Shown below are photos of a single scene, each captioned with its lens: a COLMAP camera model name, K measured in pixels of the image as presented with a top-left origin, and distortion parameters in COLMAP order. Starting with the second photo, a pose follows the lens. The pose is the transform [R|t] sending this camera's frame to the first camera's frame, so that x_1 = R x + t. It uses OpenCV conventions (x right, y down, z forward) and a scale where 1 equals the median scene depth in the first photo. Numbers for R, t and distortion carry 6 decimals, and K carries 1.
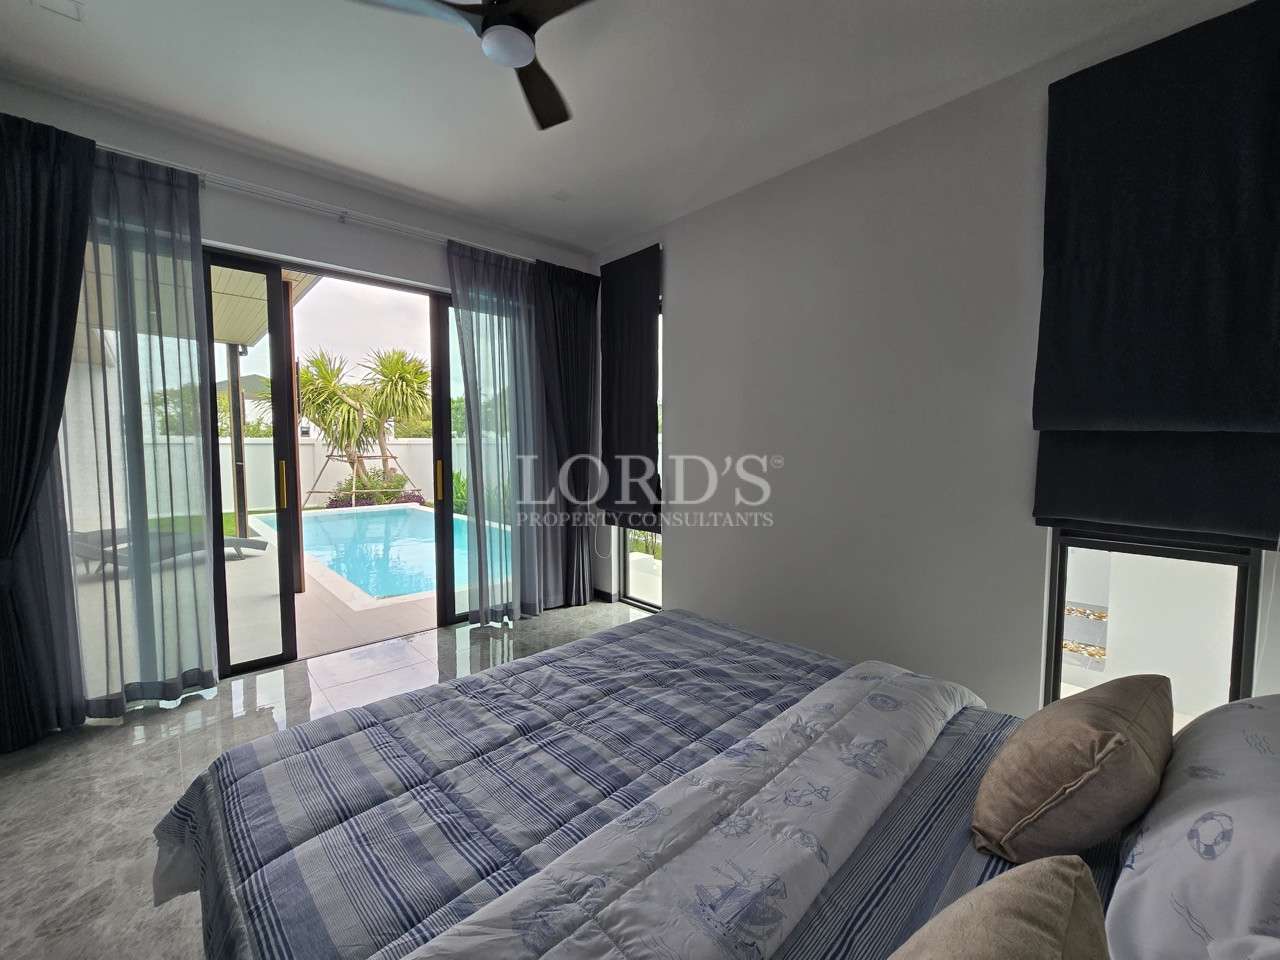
lens RADIAL K [[524.3, 0, 635.2], [0, 524.3, 476.9], [0, 0, 1]] dist [-0.000130, -0.000079]
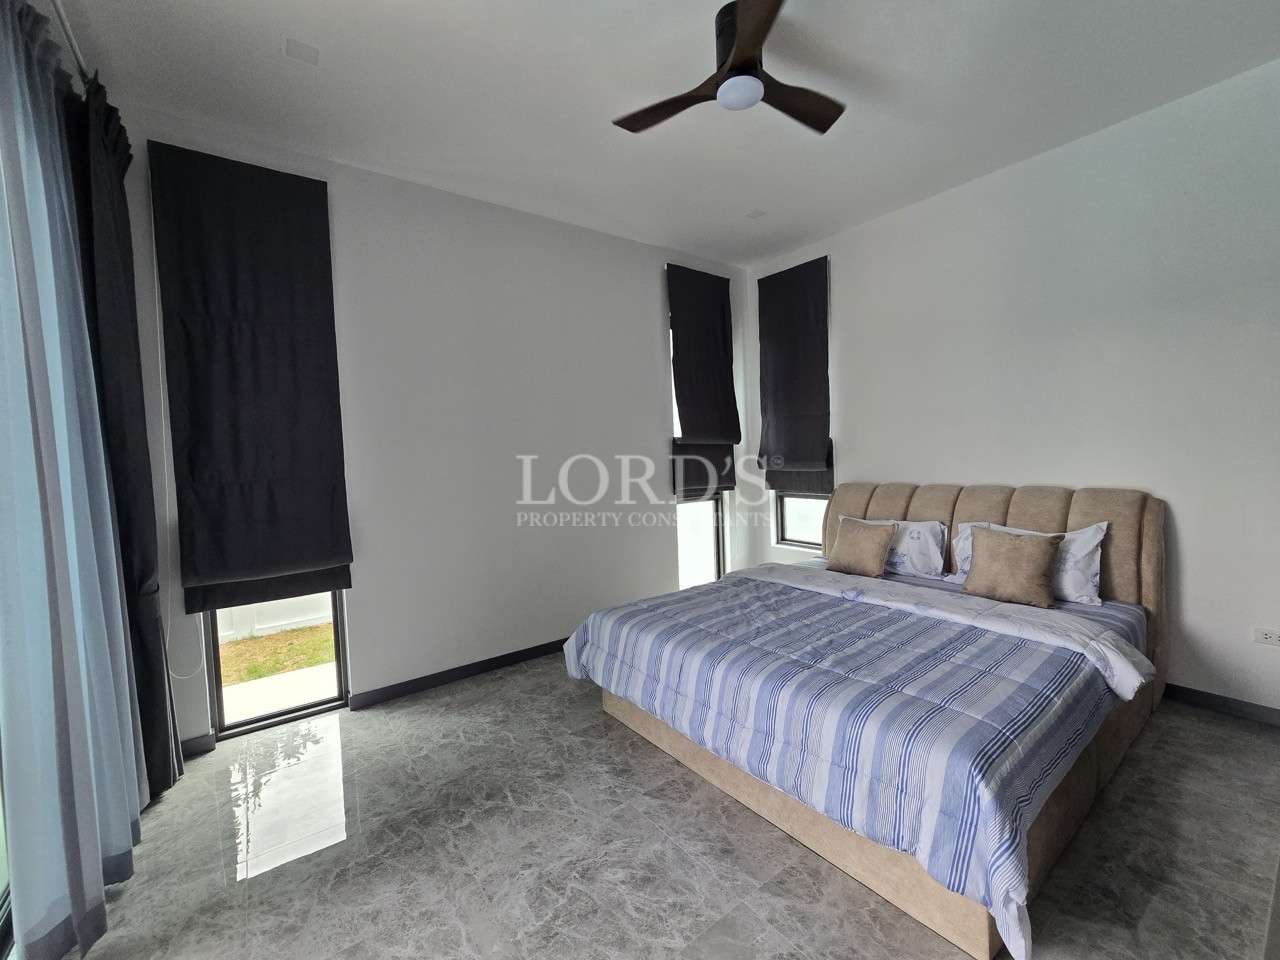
lens RADIAL K [[533.3, 0, 642.7], [0, 533.3, 479.4], [0, 0, 1]] dist [-0.001855, -0.000231]
pose [[0.093987, -0.056882, 0.993947, -1.408424], [0.099898, 0.993867, 0.047431, -0.076379], [-0.990549, 0.094835, 0.099092, 1.148565]]
